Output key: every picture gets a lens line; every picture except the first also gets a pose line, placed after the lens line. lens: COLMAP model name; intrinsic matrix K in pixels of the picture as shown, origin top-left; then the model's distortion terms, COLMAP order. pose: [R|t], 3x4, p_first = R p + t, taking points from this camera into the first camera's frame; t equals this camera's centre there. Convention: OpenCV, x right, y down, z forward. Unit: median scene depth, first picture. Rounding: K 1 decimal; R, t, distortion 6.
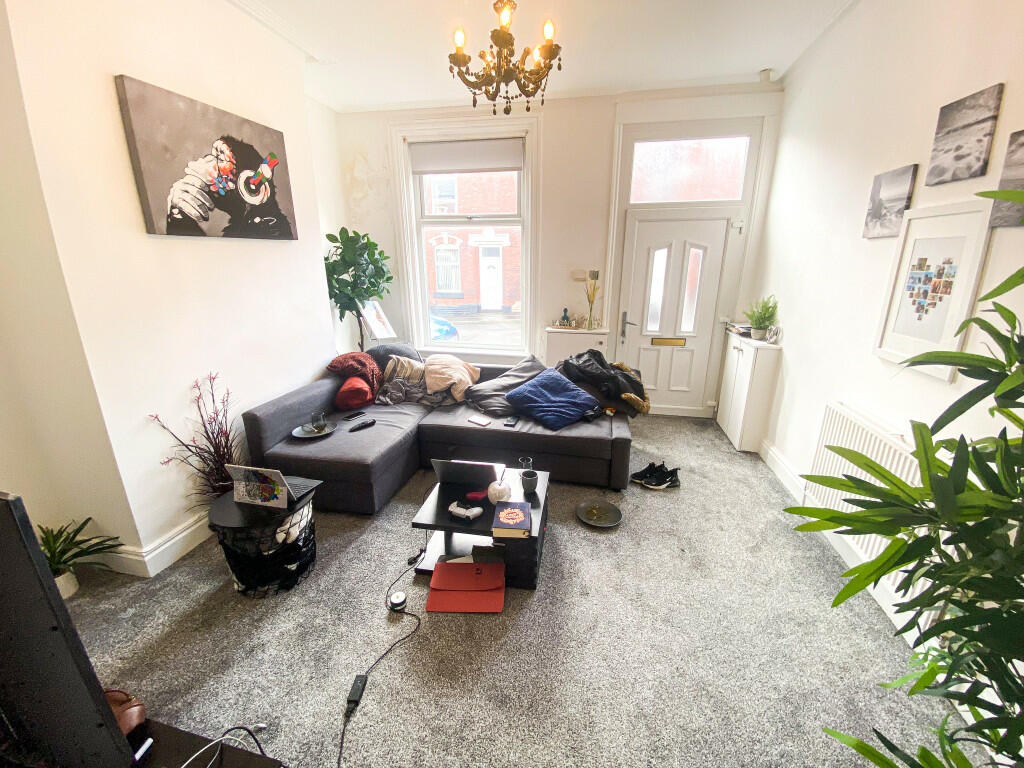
lens RADIAL K [[417.3, 0, 512.5], [0, 417.3, 383.7], [0, 0, 1]] dist [-0.016824, -0.003039]
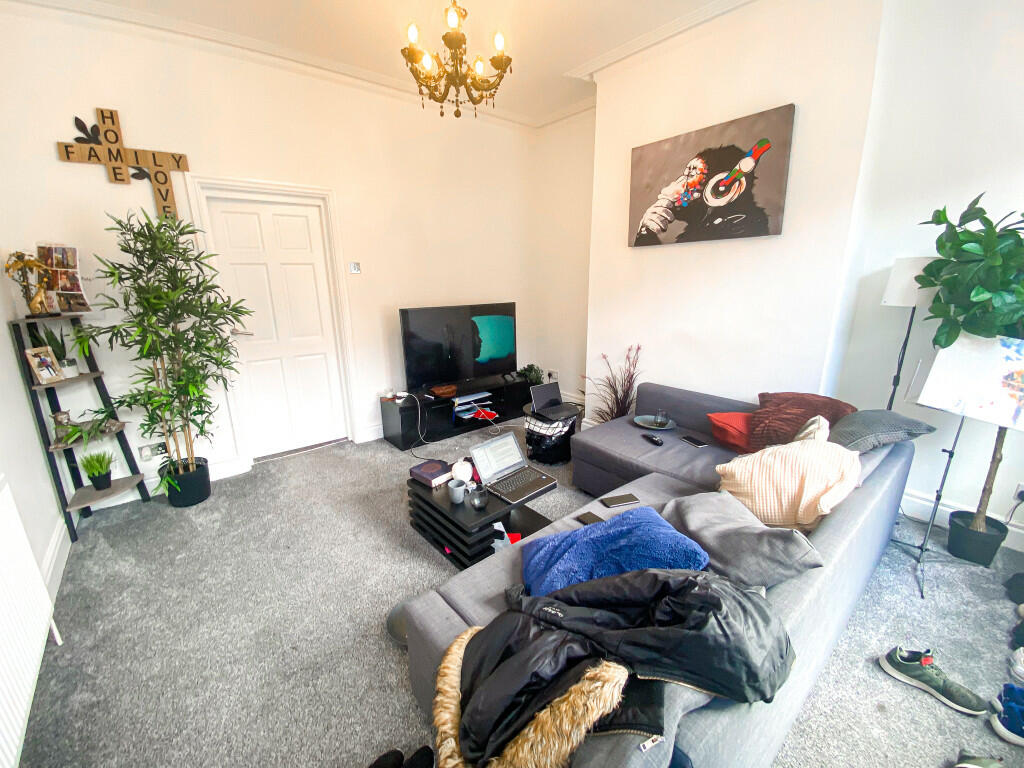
lens RADIAL K [[417.3, 0, 512.2], [0, 417.3, 385.6], [0, 0, 1]] dist [-0.016824, -0.003039]
pose [[-0.621410, 0.215686, -0.753213, 0.606117], [-0.200494, 0.885575, 0.418998, -0.395430], [0.757398, 0.411384, -0.507061, 1.414928]]
